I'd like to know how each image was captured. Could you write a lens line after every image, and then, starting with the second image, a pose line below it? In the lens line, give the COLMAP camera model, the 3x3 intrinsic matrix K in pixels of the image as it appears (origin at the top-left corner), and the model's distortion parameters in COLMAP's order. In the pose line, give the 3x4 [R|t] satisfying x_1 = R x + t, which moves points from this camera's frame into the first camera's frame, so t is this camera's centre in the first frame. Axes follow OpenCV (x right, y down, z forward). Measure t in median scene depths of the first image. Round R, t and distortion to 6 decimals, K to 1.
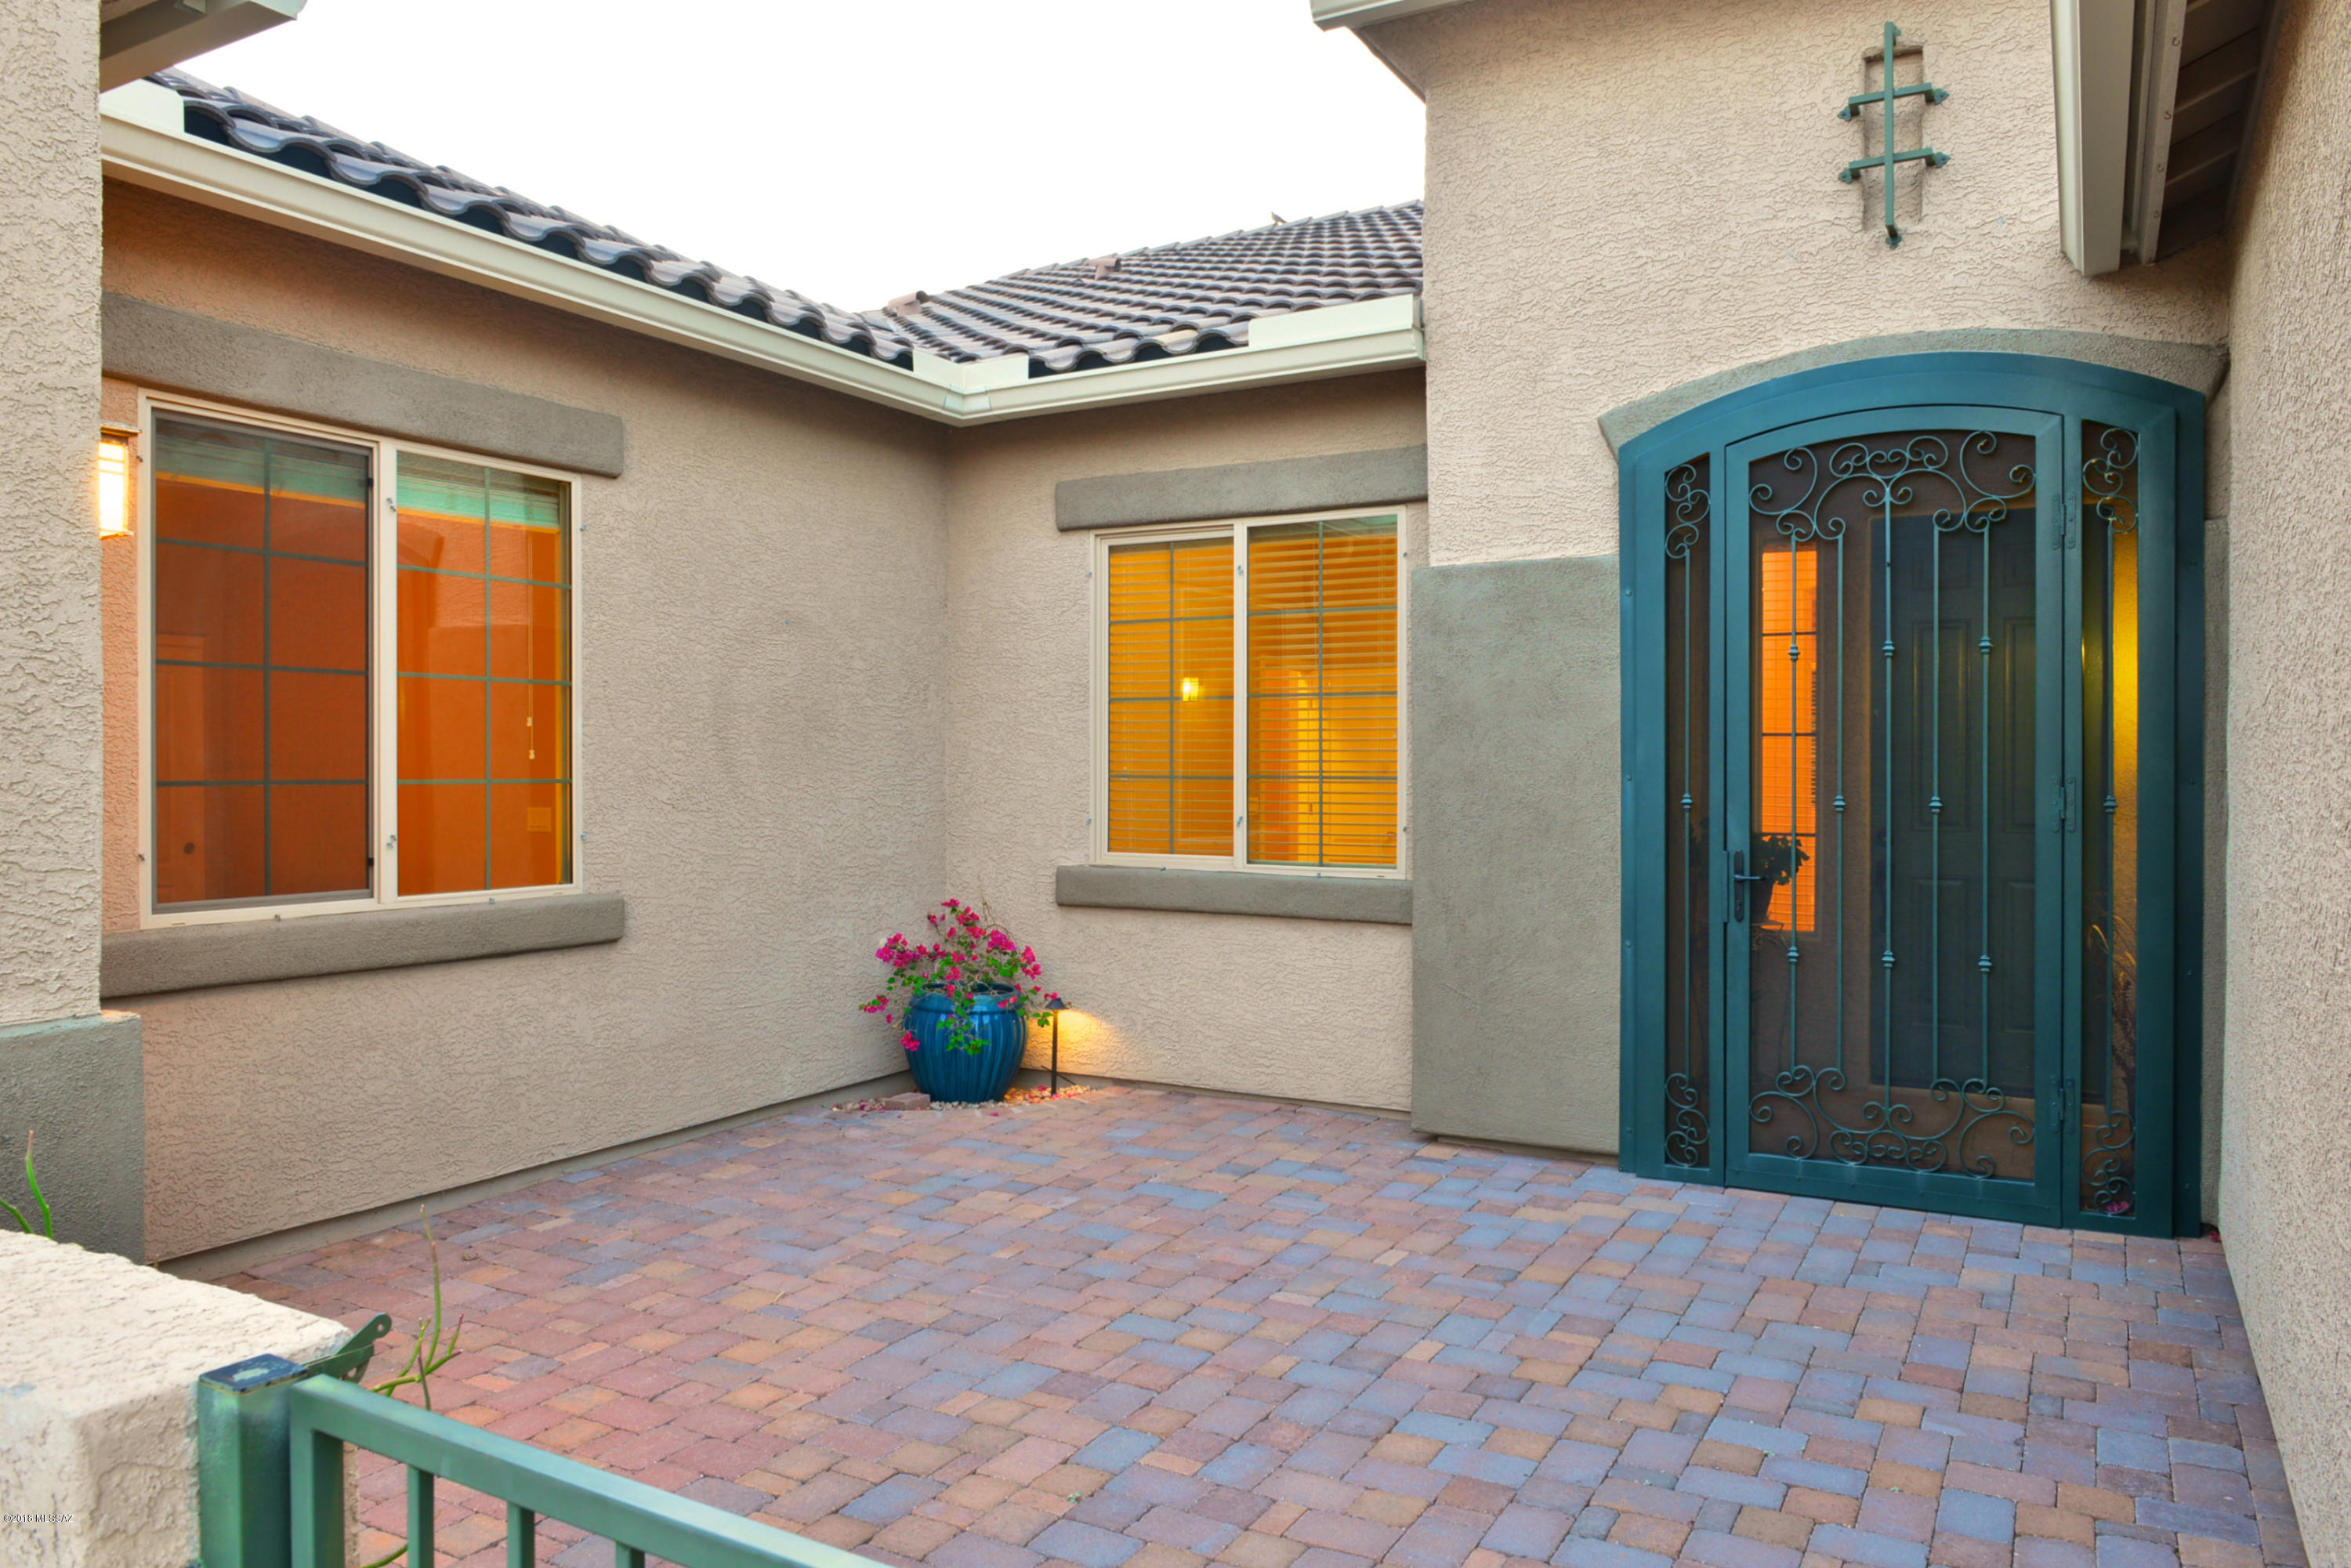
lens RADIAL K [[1599.6, 0, 1201.0], [0, 1599.6, 788.7], [0, 0, 1]] dist [-0.002585, -0.011998]
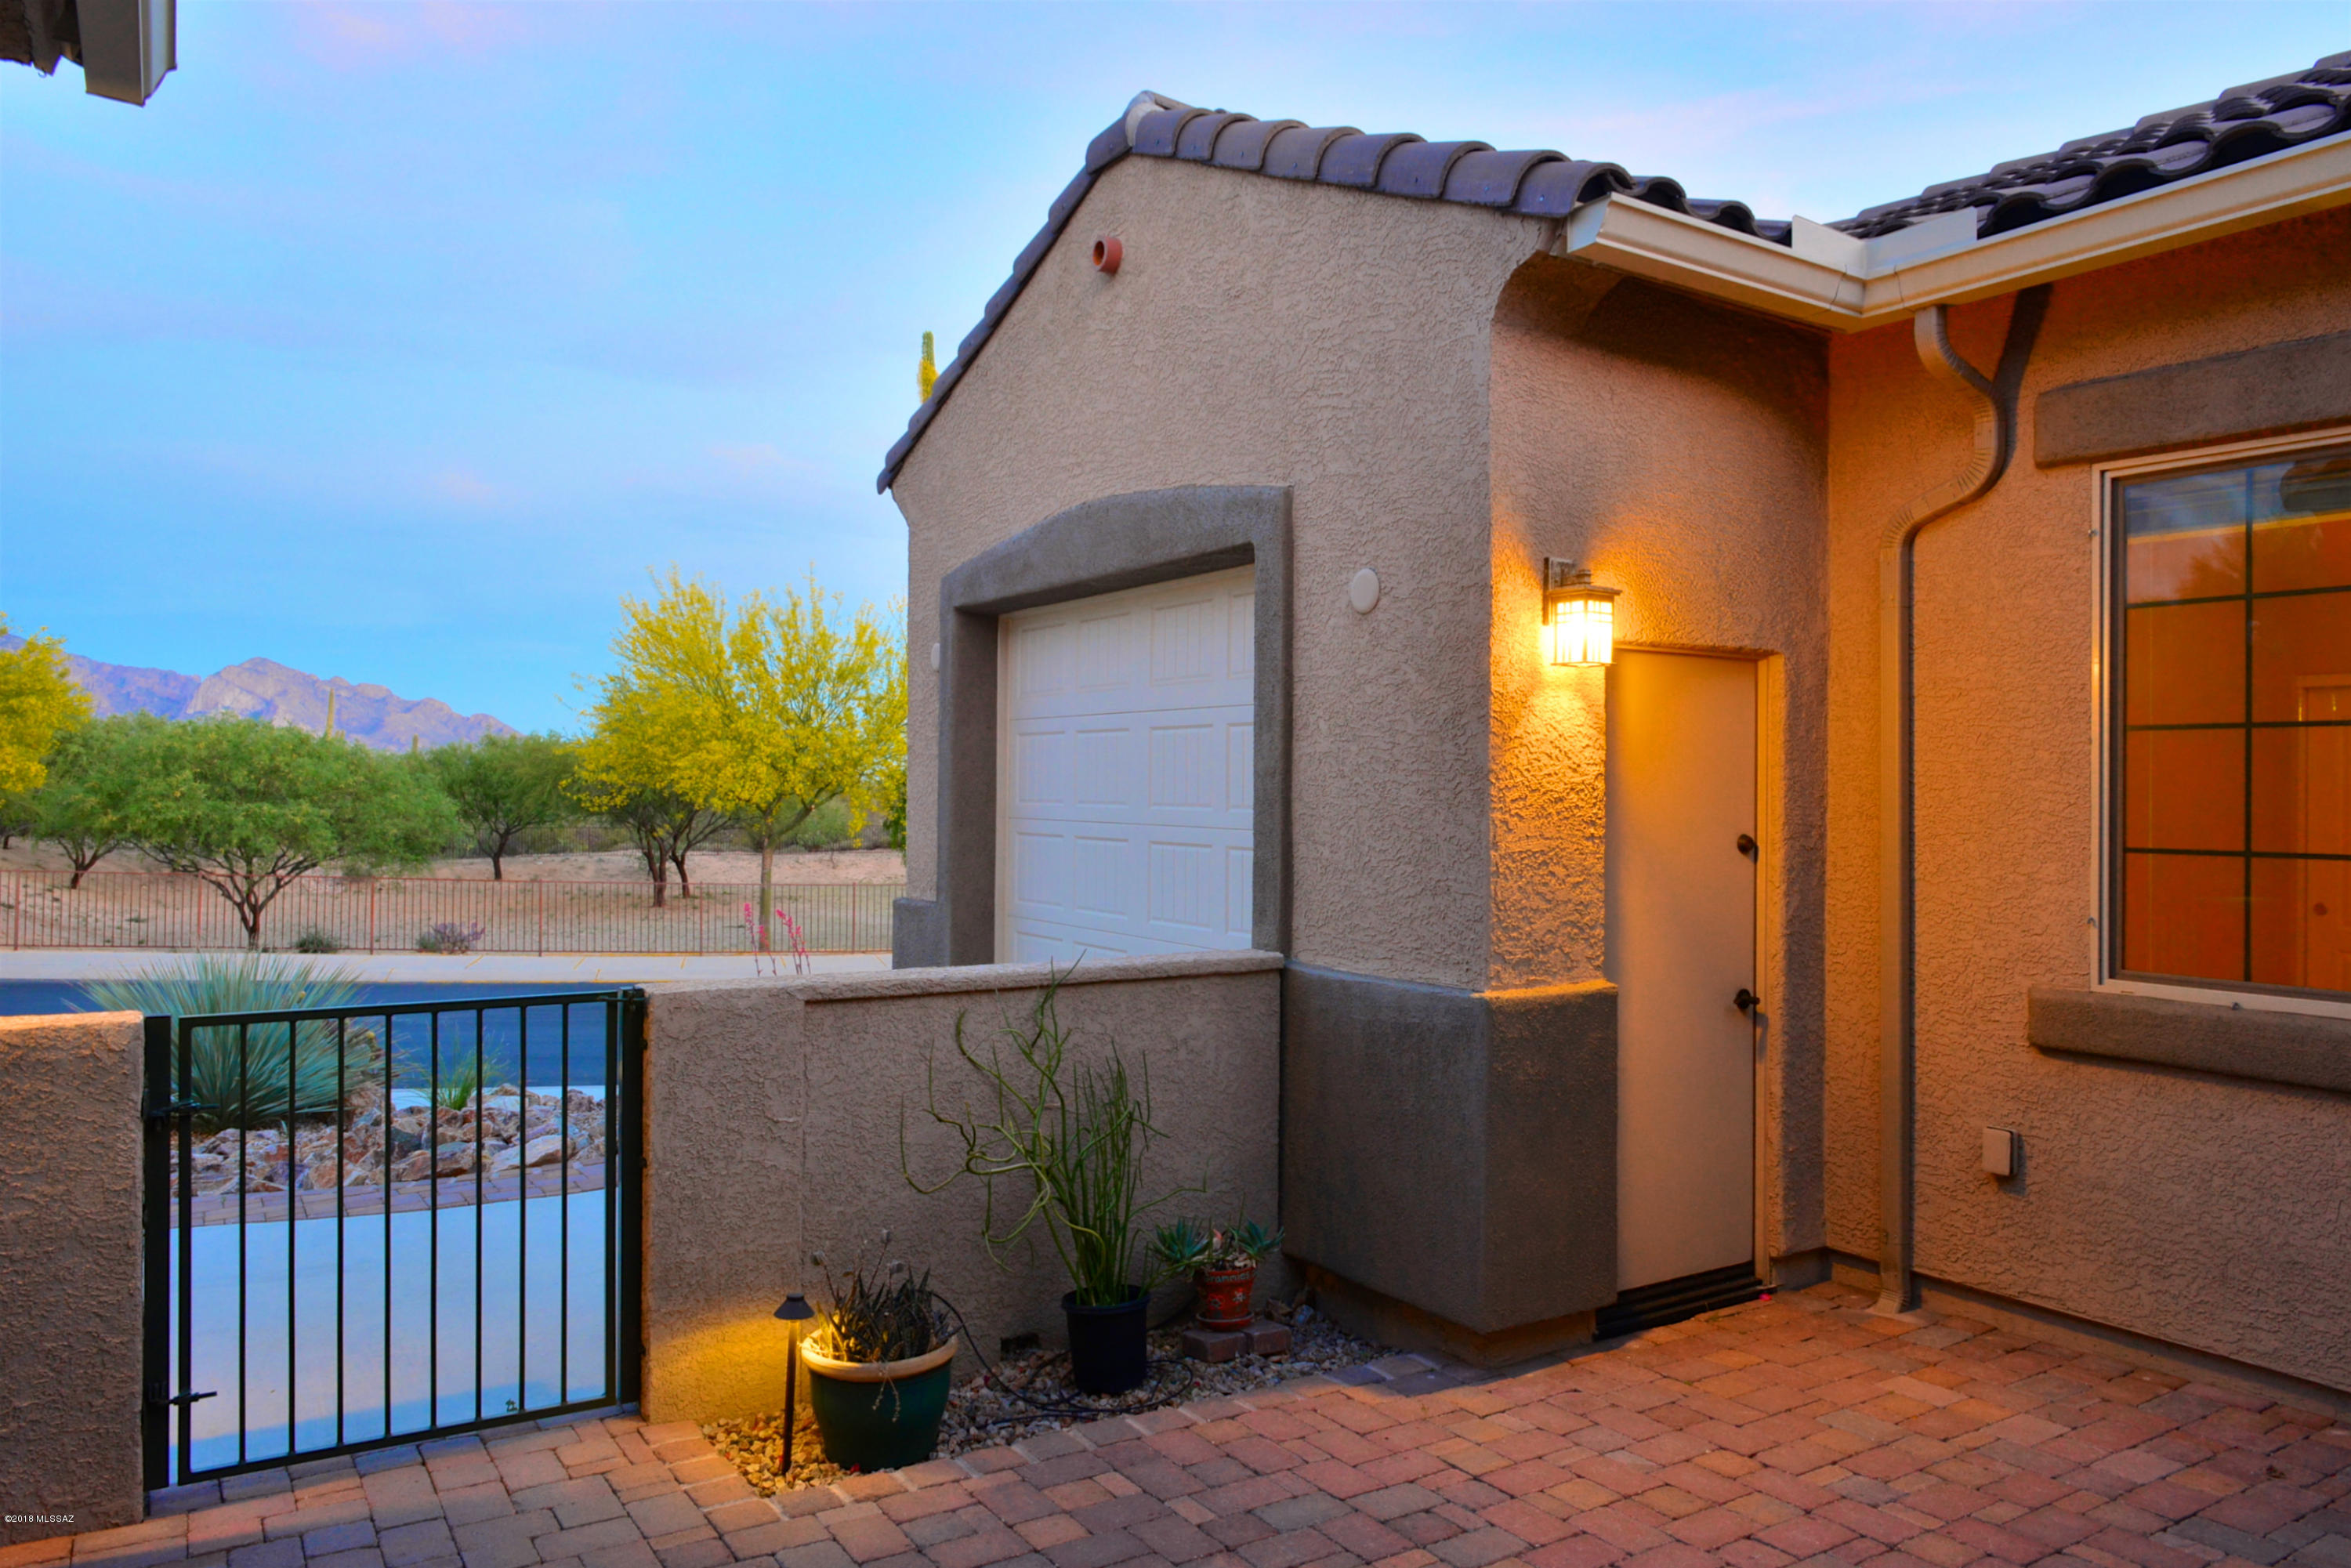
lens RADIAL K [[1599.6, 0, 1201.0], [0, 1599.6, 788.7], [0, 0, 1]] dist [-0.002585, -0.011998]
pose [[-0.466958, -0.006379, -0.884256, 0.513045], [-0.021505, 0.999760, 0.004145, -0.034150], [0.884018, 0.020951, -0.466983, 0.963851]]
